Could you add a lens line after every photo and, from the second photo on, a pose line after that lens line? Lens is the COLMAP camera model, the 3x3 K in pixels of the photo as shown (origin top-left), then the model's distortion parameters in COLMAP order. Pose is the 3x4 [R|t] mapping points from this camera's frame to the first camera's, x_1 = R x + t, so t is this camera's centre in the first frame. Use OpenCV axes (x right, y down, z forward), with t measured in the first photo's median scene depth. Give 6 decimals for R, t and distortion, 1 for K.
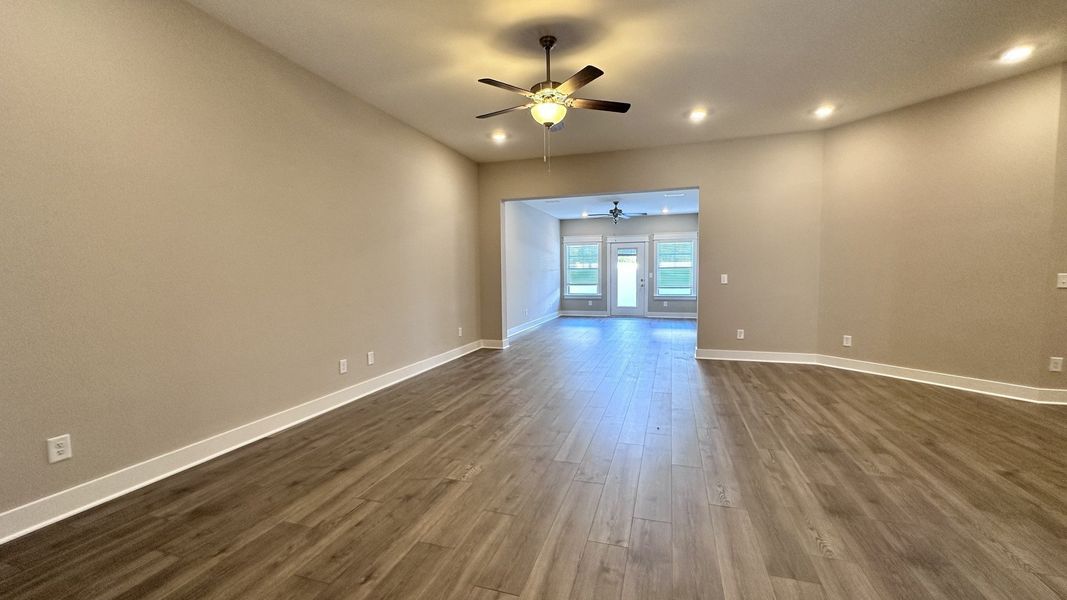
lens RADIAL K [[427.4, 0, 533.5], [0, 427.4, 300.1], [0, 0, 1]] dist [-0.006304, 0.001987]
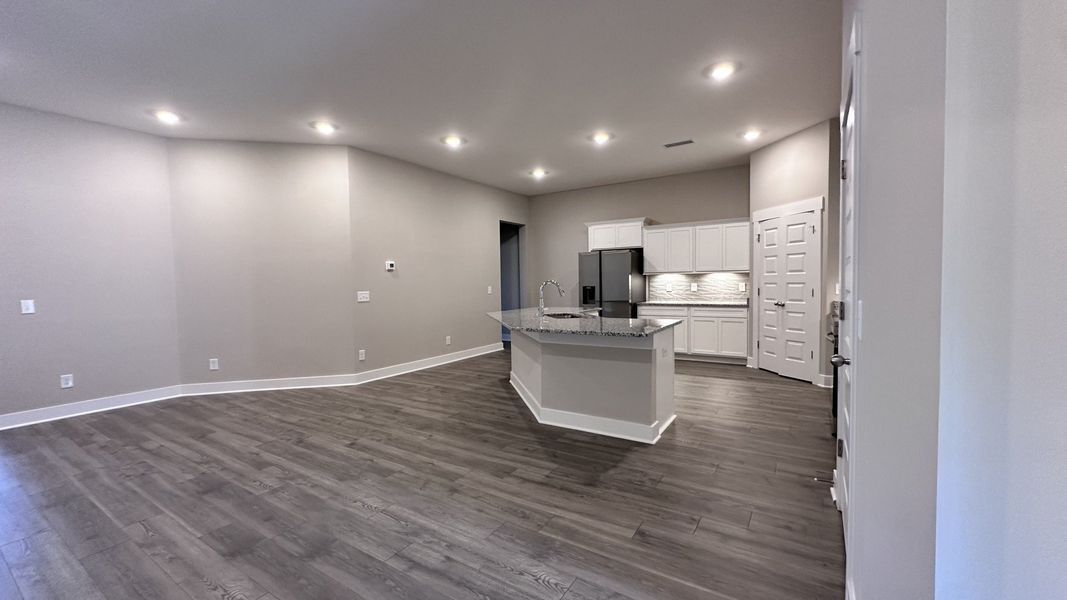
lens RADIAL K [[427.4, 0, 532.9], [0, 427.4, 300.2], [0, 0, 1]] dist [-0.006304, 0.001987]
pose [[0.263839, -0.036030, 0.963894, -0.000271], [0.078247, 0.996808, 0.015842, -0.012445], [-0.961388, 0.071242, 0.265816, 0.057401]]
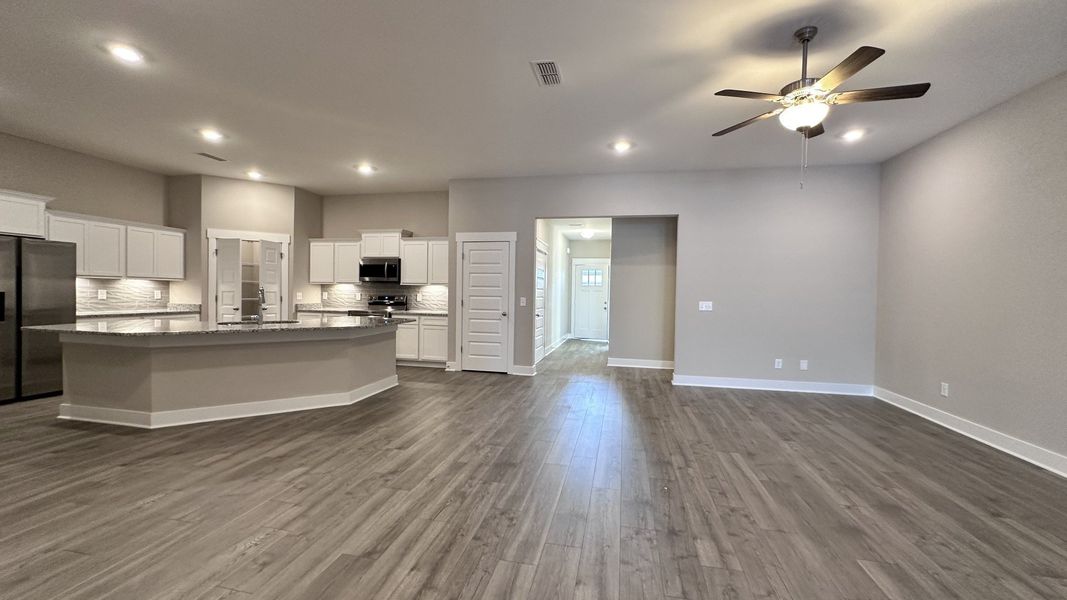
lens RADIAL K [[427.4, 0, 532.4], [0, 427.4, 302.4], [0, 0, 1]] dist [-0.006304, 0.001987]
pose [[-0.994989, -0.005179, -0.099848, 0.663284], [-0.014281, 0.995779, 0.090661, -0.138438], [0.098957, 0.091633, -0.990864, 1.841343]]
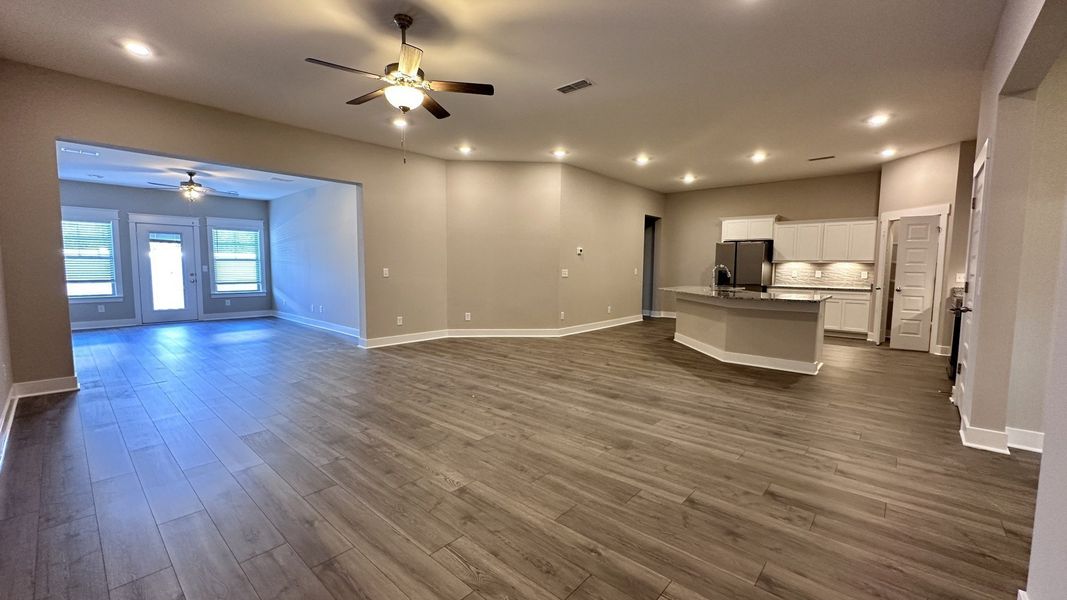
lens RADIAL K [[427.4, 0, 533.8], [0, 427.4, 300.4], [0, 0, 1]] dist [-0.006304, 0.001987]
pose [[0.405281, -0.059908, 0.912227, -0.746893], [0.046382, 0.997913, 0.044928, -0.016394], [-0.913015, 0.024103, 0.407214, 0.368451]]
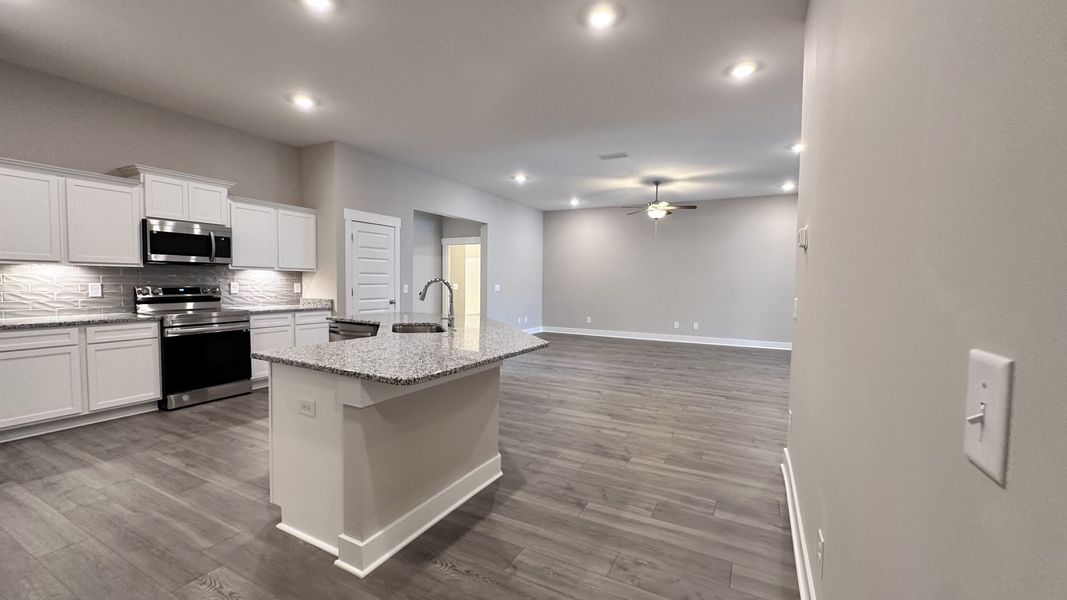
lens RADIAL K [[427.4, 0, 534.3], [0, 427.4, 302.1], [0, 0, 1]] dist [-0.006304, 0.001987]
pose [[-0.170721, 0.056233, -0.983714, 2.398597], [-0.075783, 0.994663, 0.070011, -0.084693], [0.982401, 0.086501, -0.165548, 0.791664]]
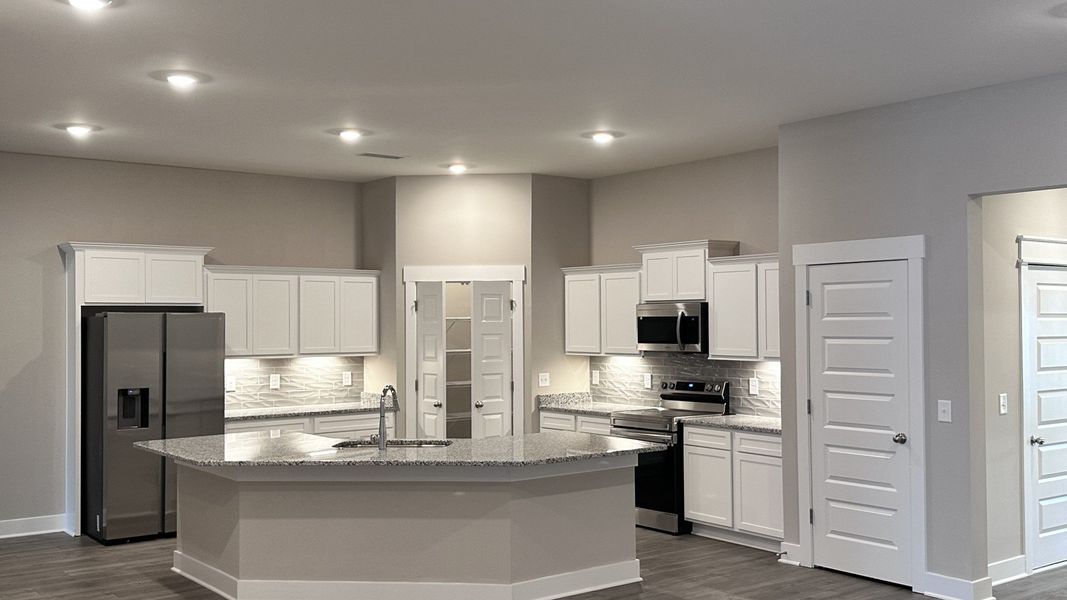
lens RADIAL K [[1065.4, 0, 536.0], [0, 1065.4, 311.1], [0, 0, 1]] dist [0.086642, 0.000000]
pose [[-0.823152, 0.020463, 0.567453, -0.004511], [0.052339, 0.997830, 0.039941, -0.260536], [-0.565404, 0.062578, -0.822437, 1.899563]]
